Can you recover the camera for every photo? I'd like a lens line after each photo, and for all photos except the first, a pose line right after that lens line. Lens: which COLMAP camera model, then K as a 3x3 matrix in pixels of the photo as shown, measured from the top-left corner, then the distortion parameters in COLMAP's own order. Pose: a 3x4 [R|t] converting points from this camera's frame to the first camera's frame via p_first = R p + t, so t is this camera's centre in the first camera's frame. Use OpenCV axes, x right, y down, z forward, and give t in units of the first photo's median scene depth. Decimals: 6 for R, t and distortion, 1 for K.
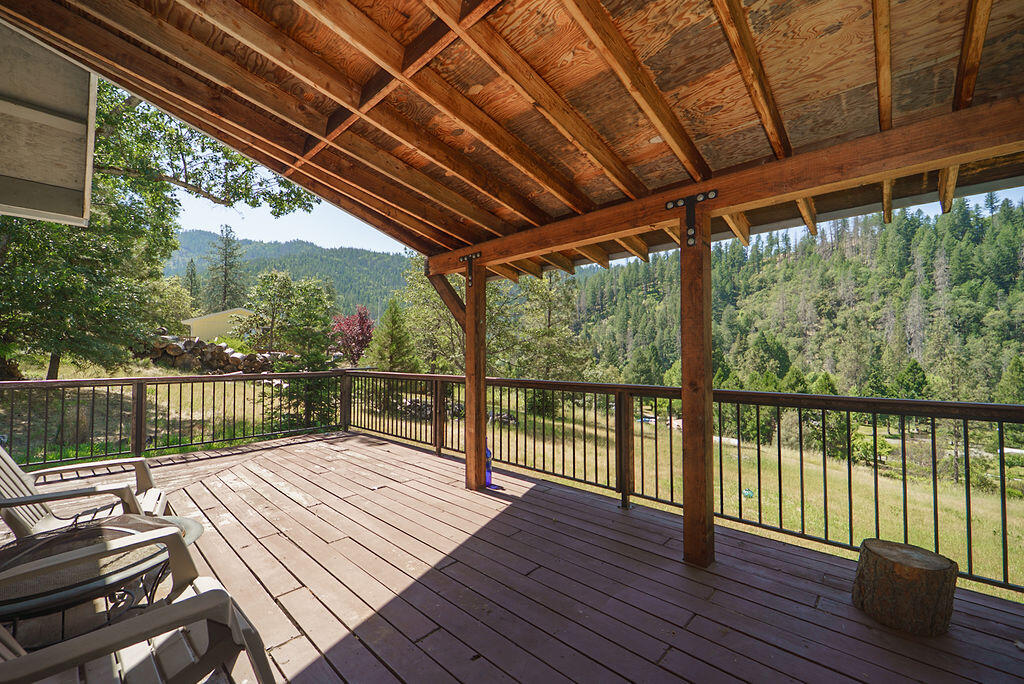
lens RADIAL K [[409.2, 0, 516.5], [0, 409.2, 344.6], [0, 0, 1]] dist [0.001504, -0.001374]
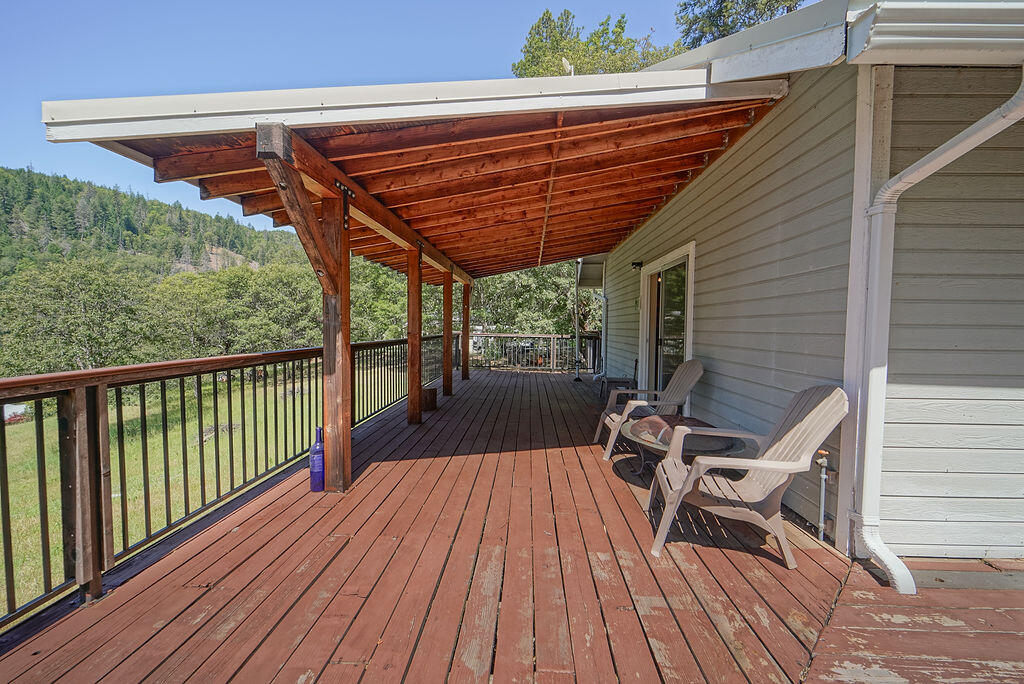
lens RADIAL K [[409.2, 0, 514.9], [0, 409.2, 344.5], [0, 0, 1]] dist [0.001504, -0.001374]
pose [[-0.649451, -0.041122, 0.759291, -0.877514], [-0.029125, 0.999149, 0.029200, 0.040259], [-0.759846, -0.003150, -0.650096, 1.216934]]
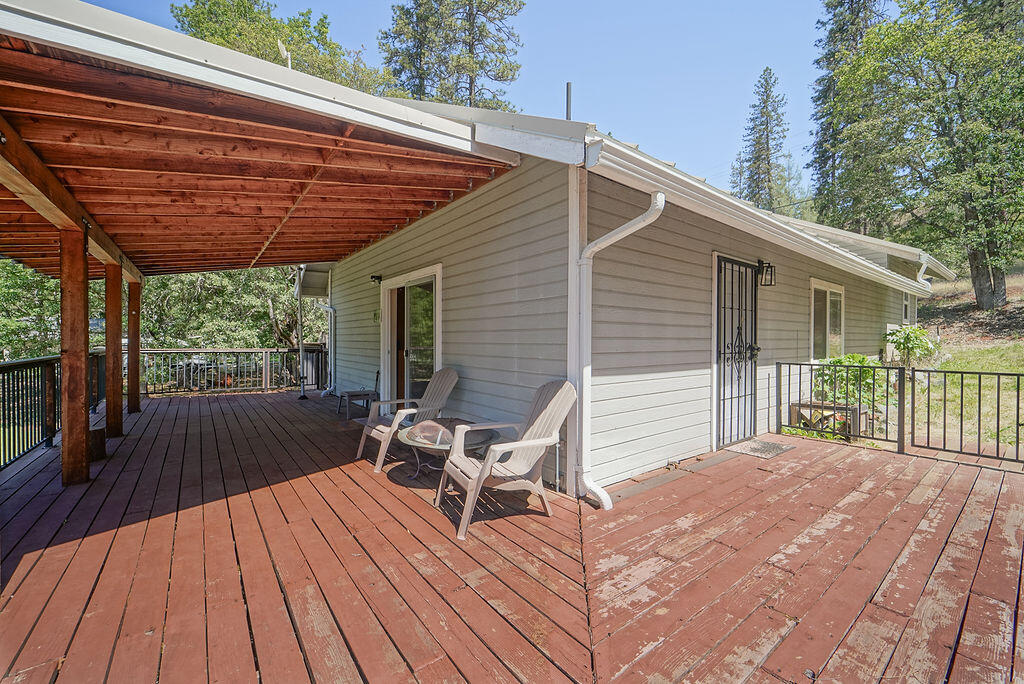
lens RADIAL K [[409.2, 0, 515.2], [0, 409.2, 344.2], [0, 0, 1]] dist [0.001504, -0.001374]
pose [[-0.985462, -0.005243, 0.169816, -0.780569], [-0.007511, 0.999891, -0.012717, 0.040854], [-0.169731, -0.013808, -0.985394, 1.326769]]
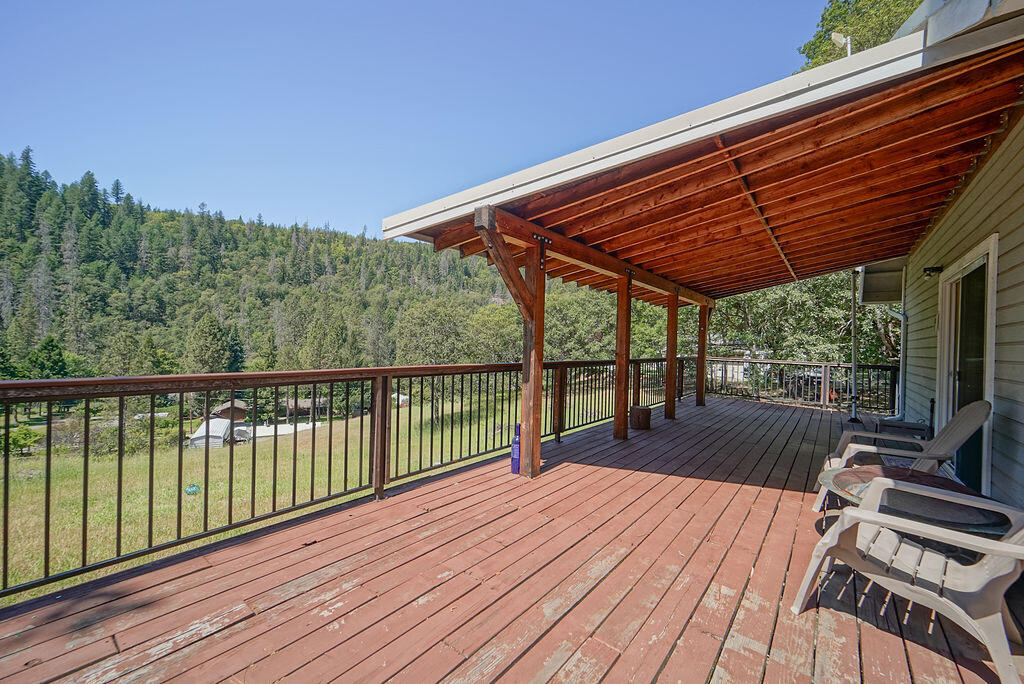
lens RADIAL K [[409.2, 0, 516.7], [0, 409.2, 344.2], [0, 0, 1]] dist [0.001504, -0.001374]
pose [[-0.081616, -0.003555, 0.996658, -1.044577], [-0.052241, 0.998634, -0.000716, 0.038017], [-0.995294, -0.052124, -0.081690, 1.094331]]
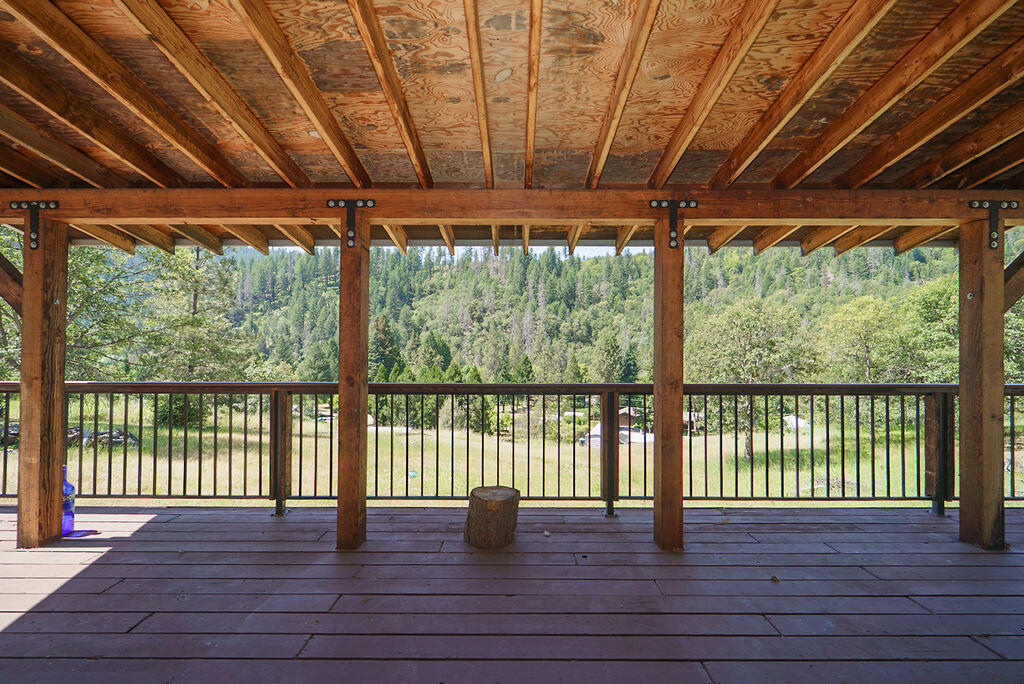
lens RADIAL K [[409.2, 0, 514.3], [0, 409.2, 344.2], [0, 0, 1]] dist [0.001504, -0.001374]
pose [[0.738077, 0.015454, 0.674540, 0.020105], [-0.021817, 0.999762, 0.000966, -0.001896], [-0.674364, -0.015429, 0.738238, -0.038339]]
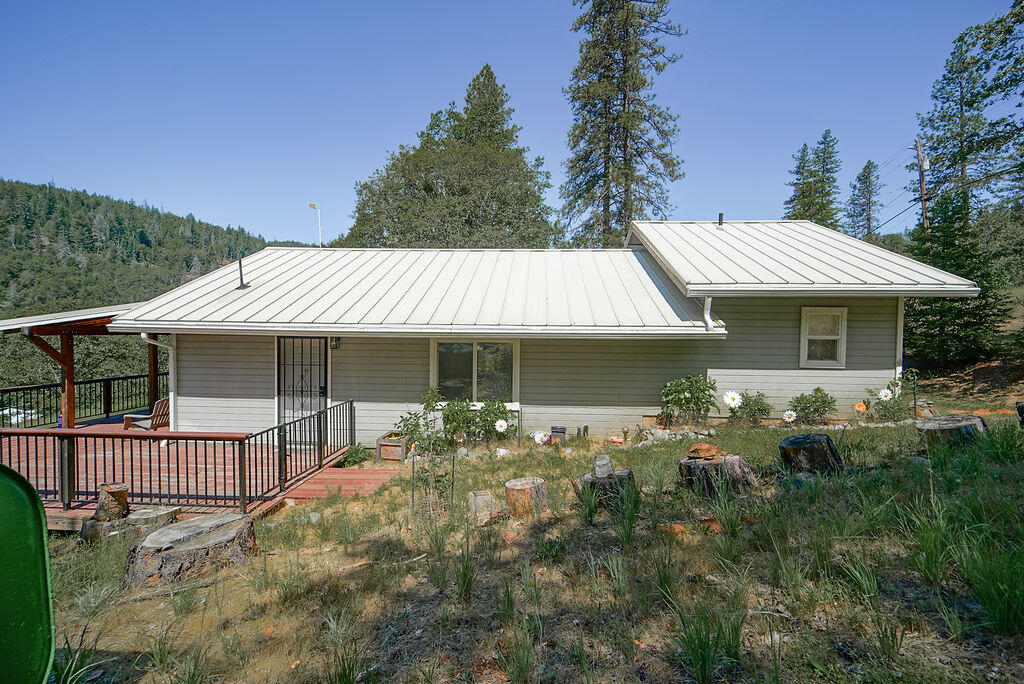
lens RADIAL K [[409.2, 0, 512.6], [0, 409.2, 343.2], [0, 0, 1]] dist [0.001504, -0.001374]
pose [[-0.632744, -0.022851, 0.774024, -3.436867], [-0.027521, 0.999597, 0.007012, -0.229019], [-0.773872, -0.016865, -0.633118, 0.500456]]
